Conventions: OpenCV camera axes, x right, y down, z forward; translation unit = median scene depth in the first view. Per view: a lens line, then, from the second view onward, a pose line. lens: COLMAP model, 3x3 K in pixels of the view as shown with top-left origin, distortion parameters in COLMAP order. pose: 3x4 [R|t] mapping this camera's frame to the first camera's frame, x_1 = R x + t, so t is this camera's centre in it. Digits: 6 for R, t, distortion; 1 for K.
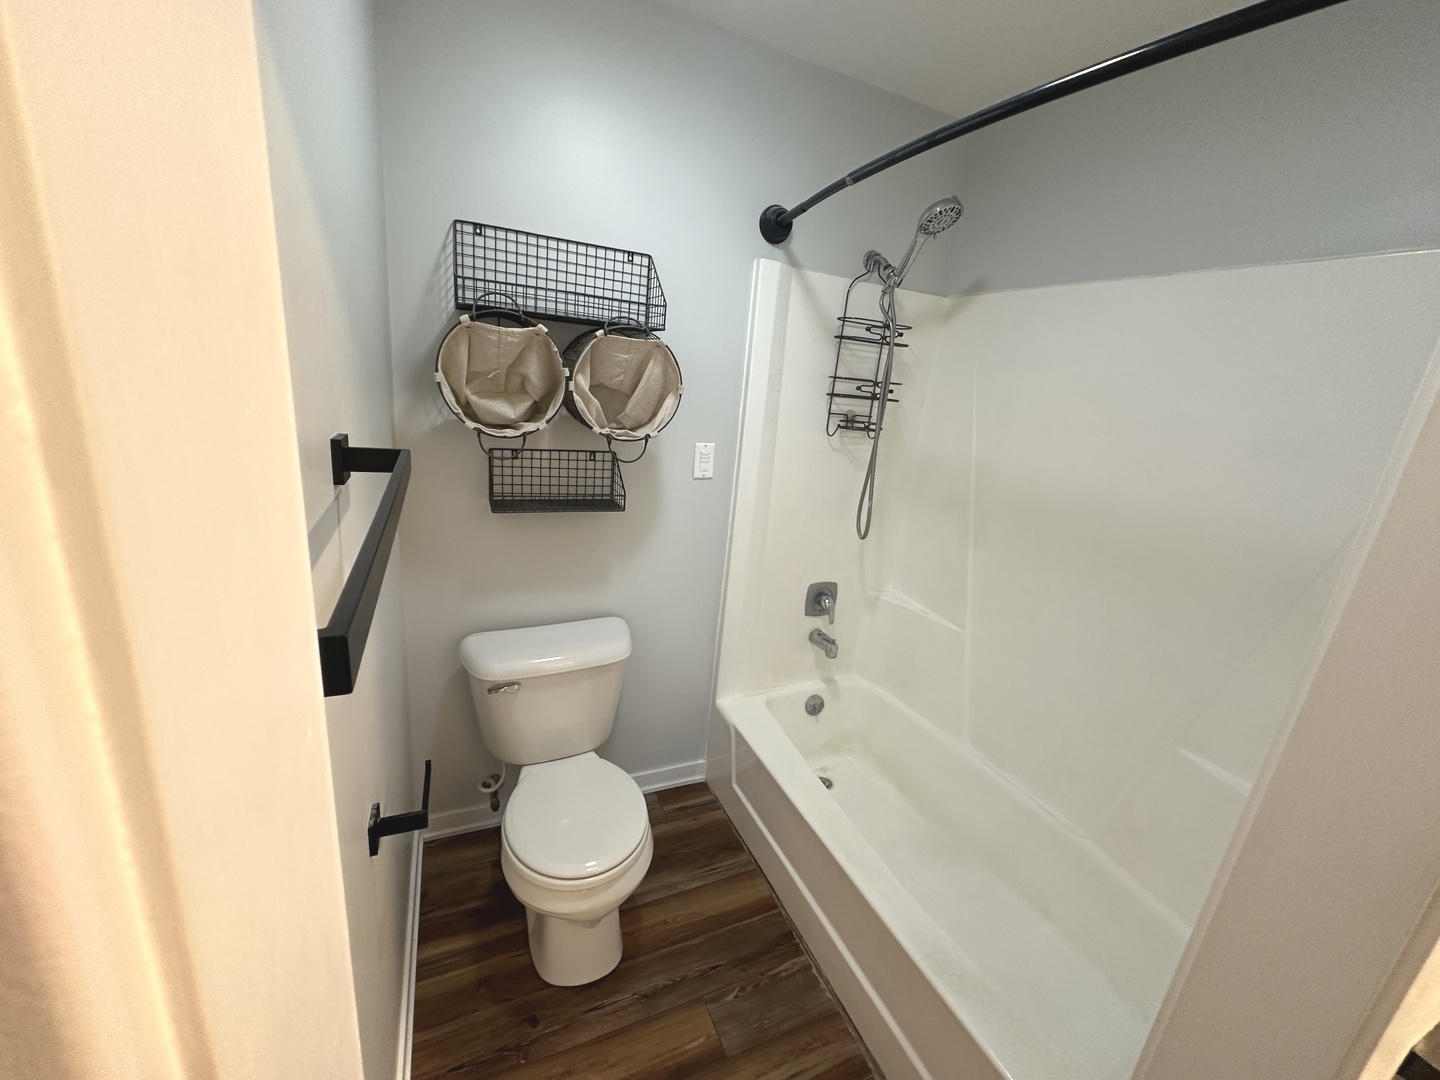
lens RADIAL K [[573.0, 0, 719.7], [0, 573.0, 540.2], [0, 0, 1]] dist [-0.004221, 0.000174]
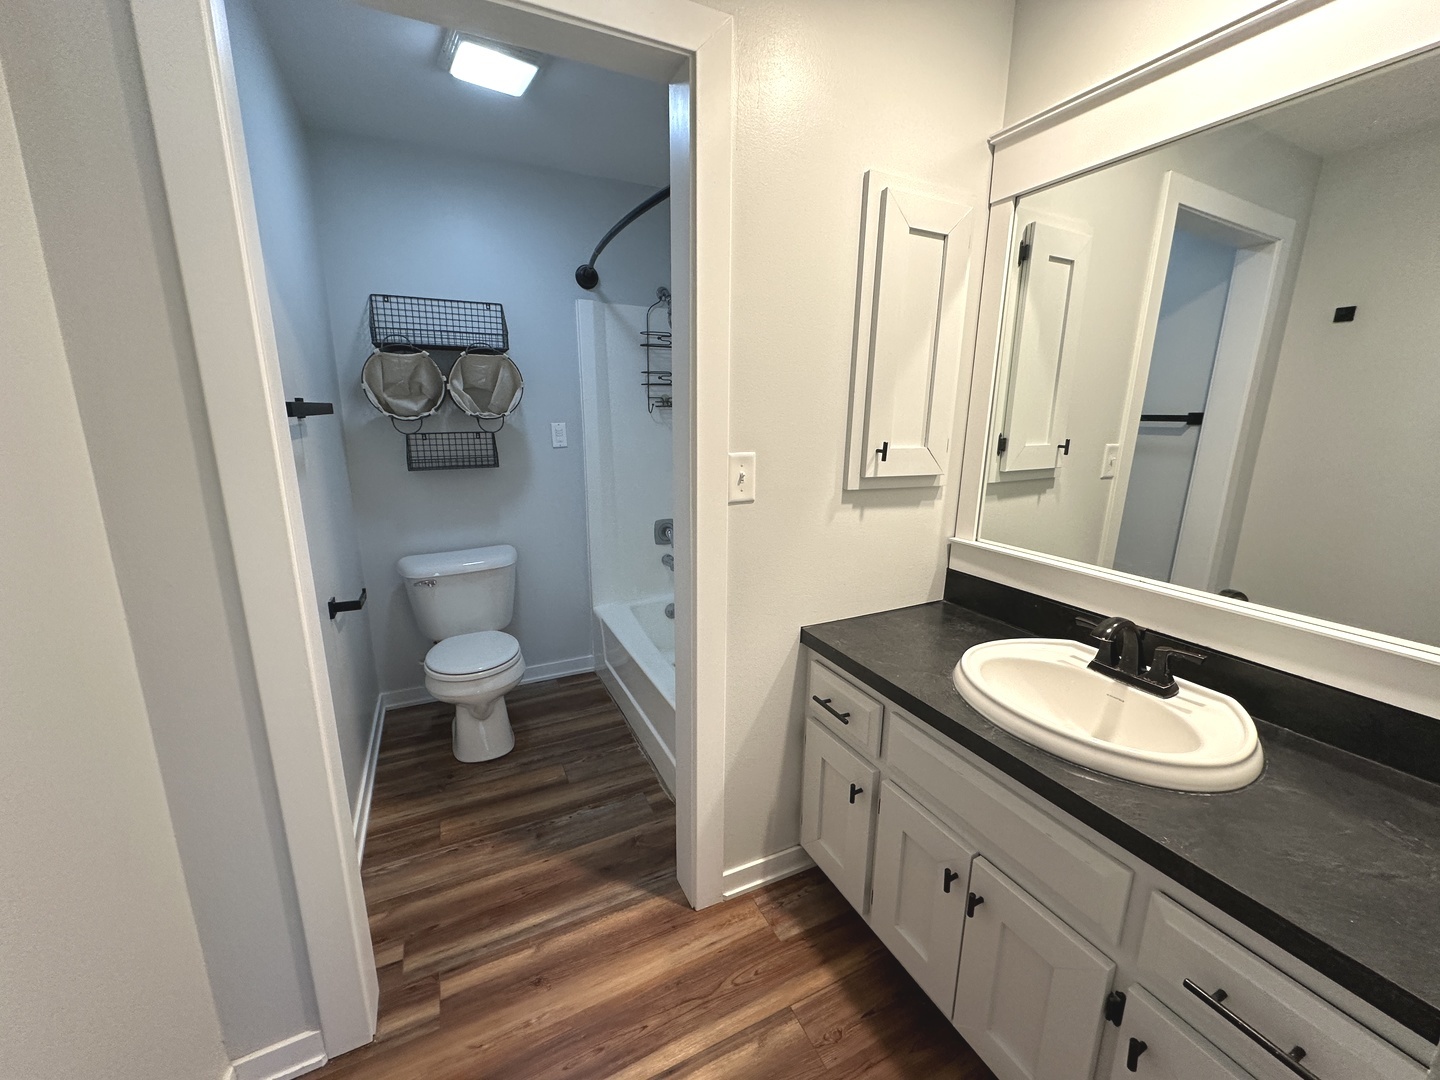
lens RADIAL K [[573.0, 0, 719.9], [0, 573.0, 539.5], [0, 0, 1]] dist [-0.004221, 0.000174]
pose [[0.995536, -0.093602, 0.012150, 0.408964], [0.094086, 0.994375, -0.048645, 0.287675], [-0.007528, 0.049571, 0.998742, -0.560090]]
